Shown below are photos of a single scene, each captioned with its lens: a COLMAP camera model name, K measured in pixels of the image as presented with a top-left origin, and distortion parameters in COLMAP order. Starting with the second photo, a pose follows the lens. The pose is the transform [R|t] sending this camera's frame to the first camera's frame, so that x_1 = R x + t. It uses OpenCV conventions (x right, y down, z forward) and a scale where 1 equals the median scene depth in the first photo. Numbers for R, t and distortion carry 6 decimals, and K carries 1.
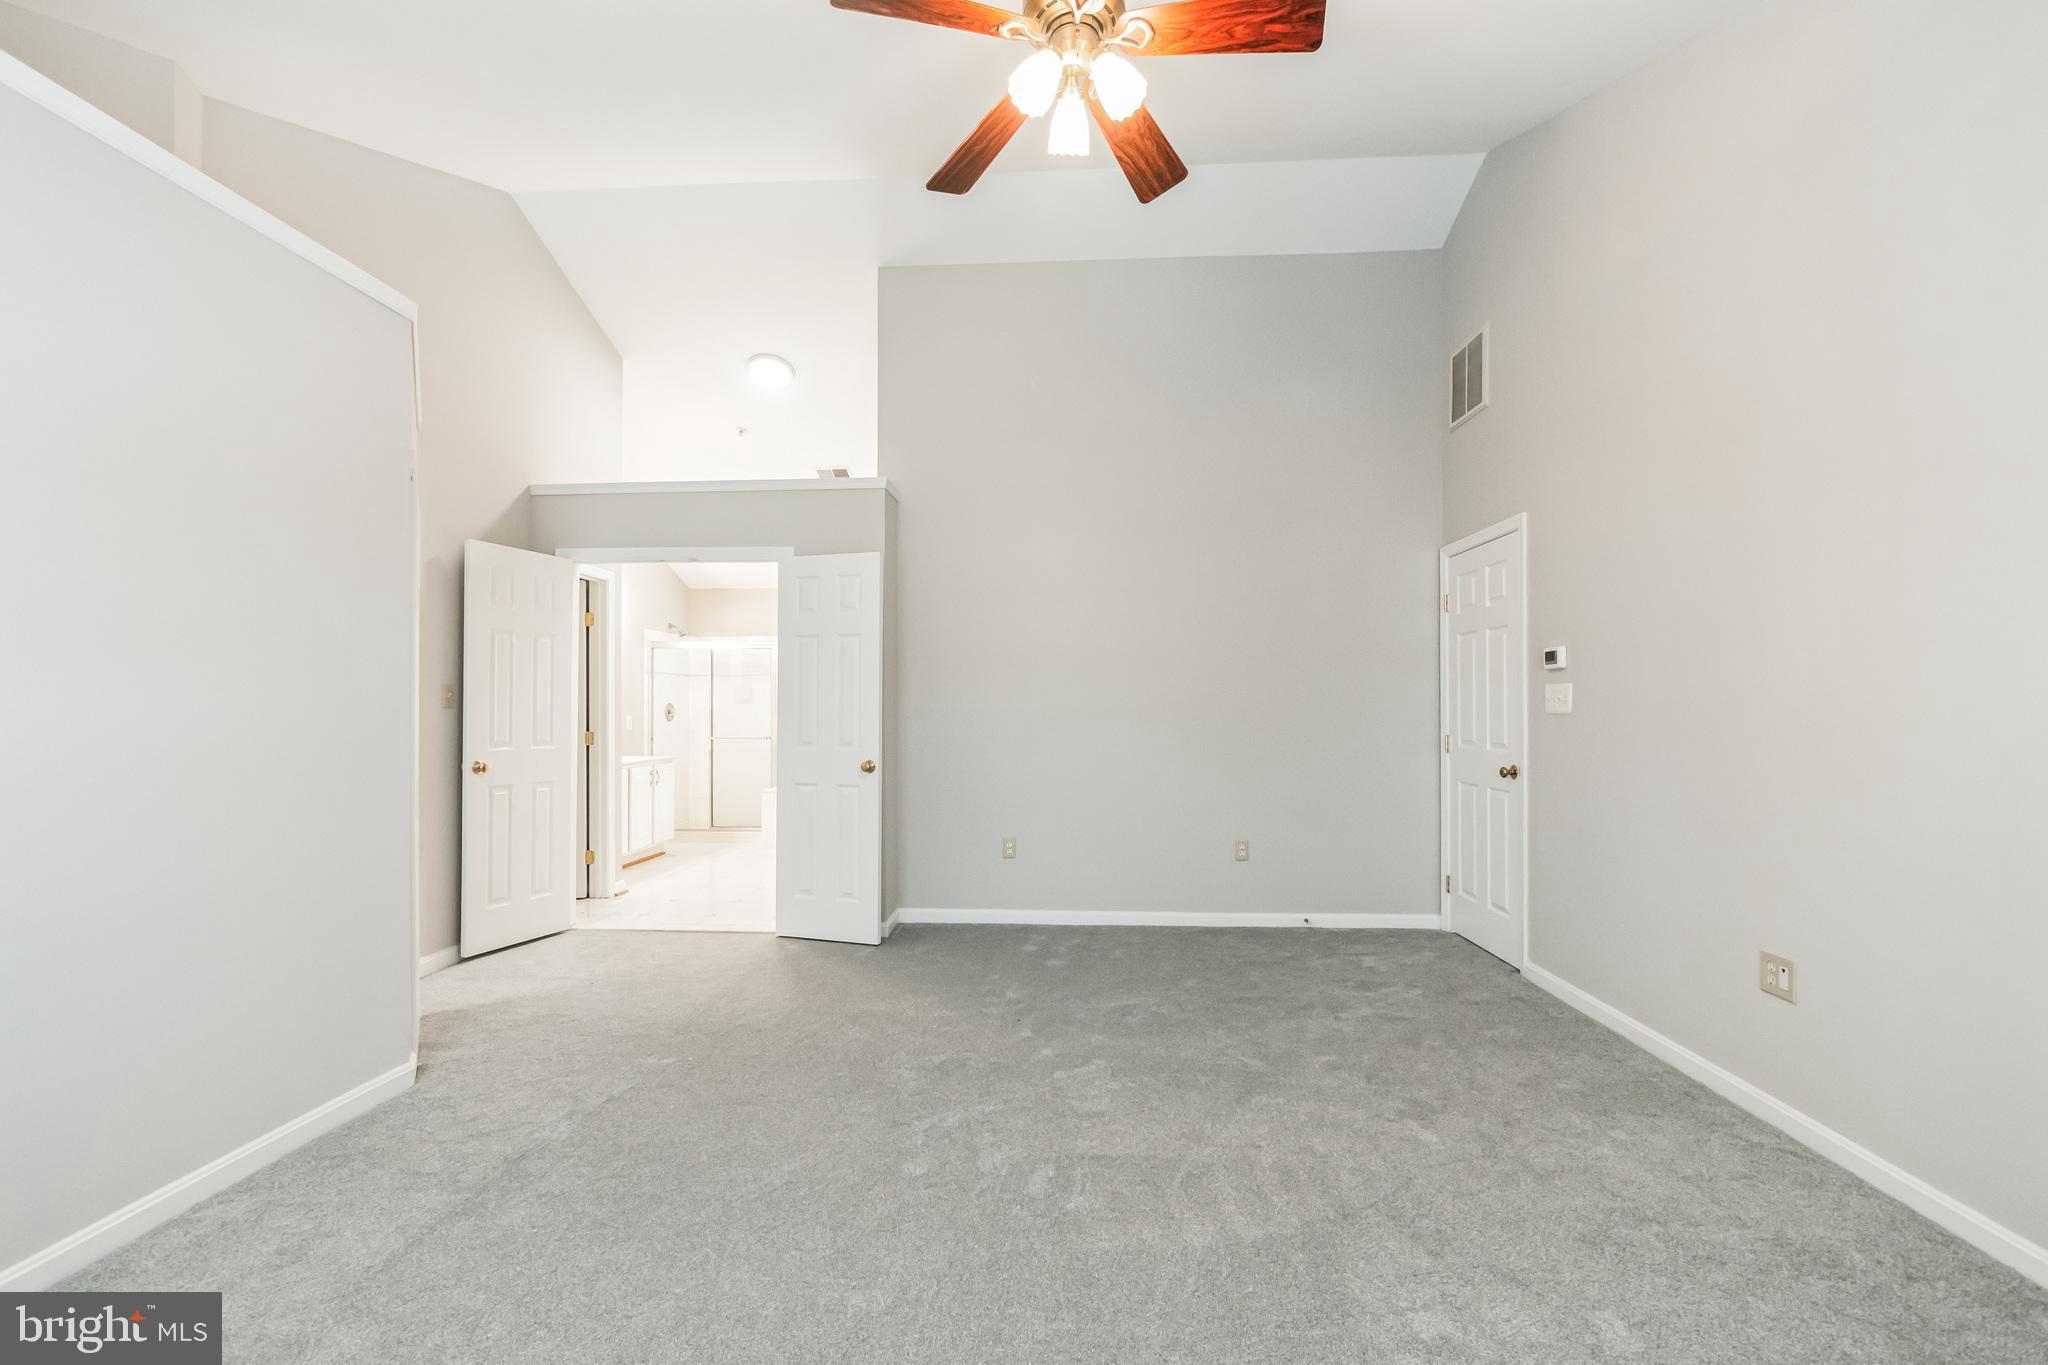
lens RADIAL K [[882.7, 0, 1027.7], [0, 882.7, 696.4], [0, 0, 1]] dist [-0.001356, 0.000432]
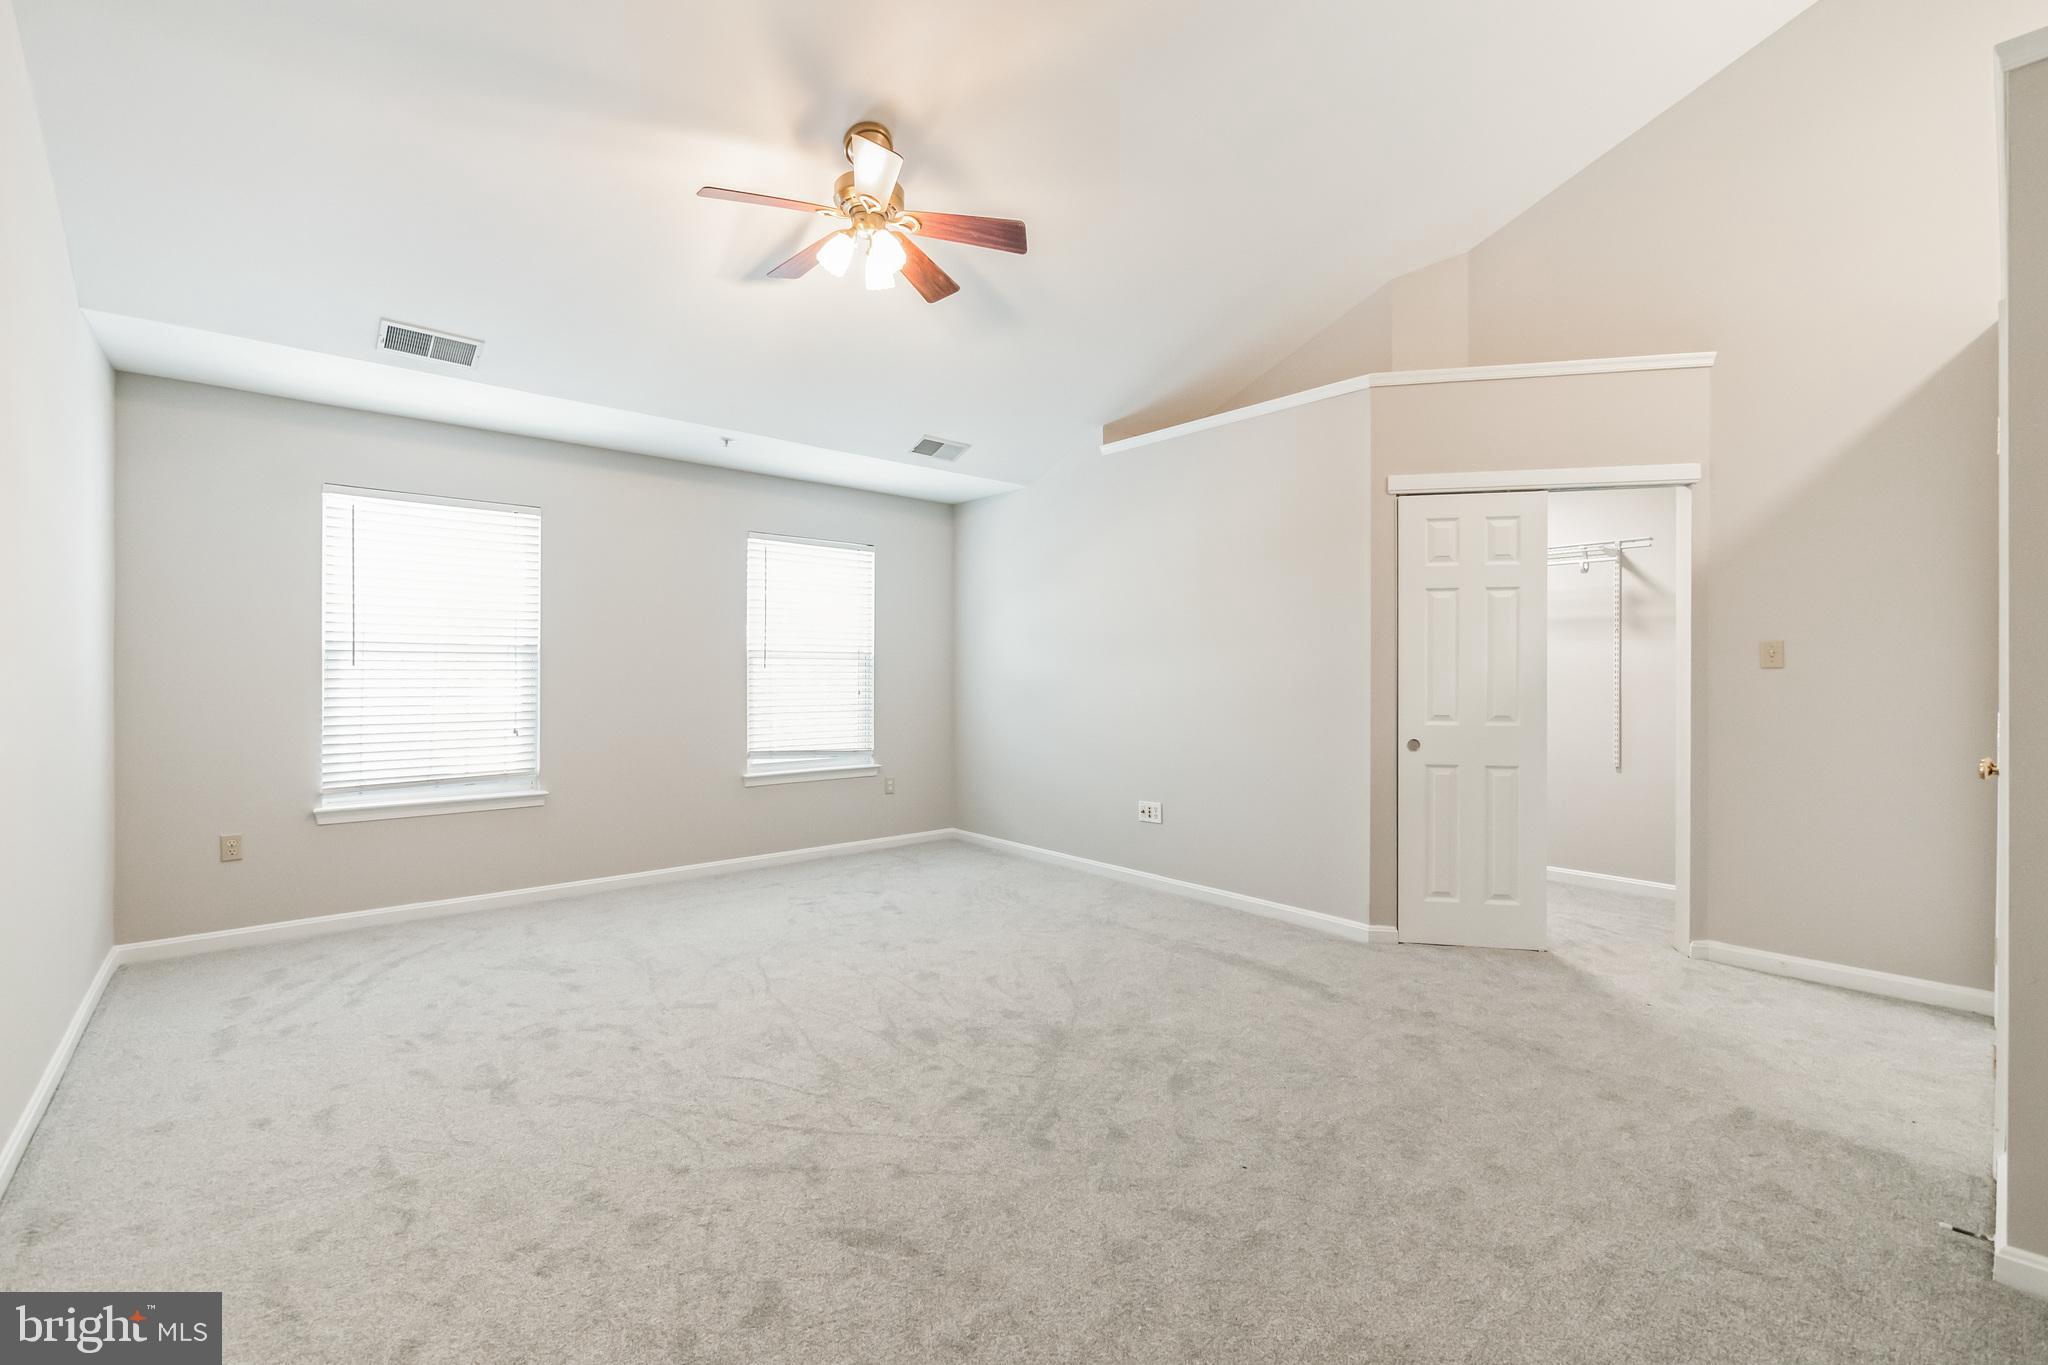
lens RADIAL K [[882.7, 0, 1028.1], [0, 882.7, 678.4], [0, 0, 1]] dist [-0.001356, 0.000432]
pose [[-0.710557, 0.006237, -0.703612, 0.530368], [0.013344, 0.999900, -0.004612, 0.012751], [0.703513, -0.012666, -0.710569, 1.262674]]
